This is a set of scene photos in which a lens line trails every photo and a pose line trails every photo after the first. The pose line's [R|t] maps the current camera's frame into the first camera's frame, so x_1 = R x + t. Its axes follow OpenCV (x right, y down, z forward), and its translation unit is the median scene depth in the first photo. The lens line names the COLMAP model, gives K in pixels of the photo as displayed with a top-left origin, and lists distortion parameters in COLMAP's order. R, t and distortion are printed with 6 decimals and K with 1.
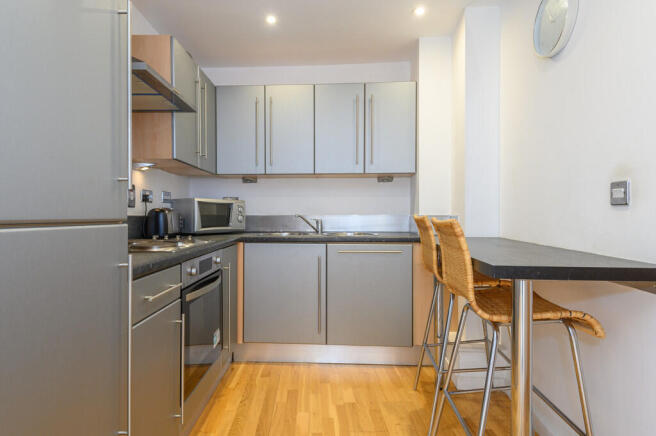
lens RADIAL K [[353.0, 0, 328.0], [0, 353.0, 218.0], [0, 0, 1]] dist [-0.002816, -0.001016]
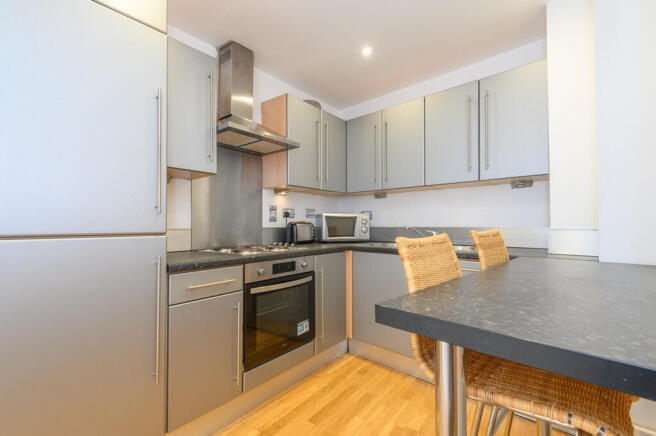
lens RADIAL K [[300.7, 0, 342.4], [0, 300.7, 220.6], [0, 0, 1]] dist [0.003396, -0.006896]
pose [[0.762530, -0.010039, -0.646875, 0.372399], [-0.002812, 0.999819, -0.018831, -0.010669], [0.646946, 0.016178, 0.762364, 0.225029]]
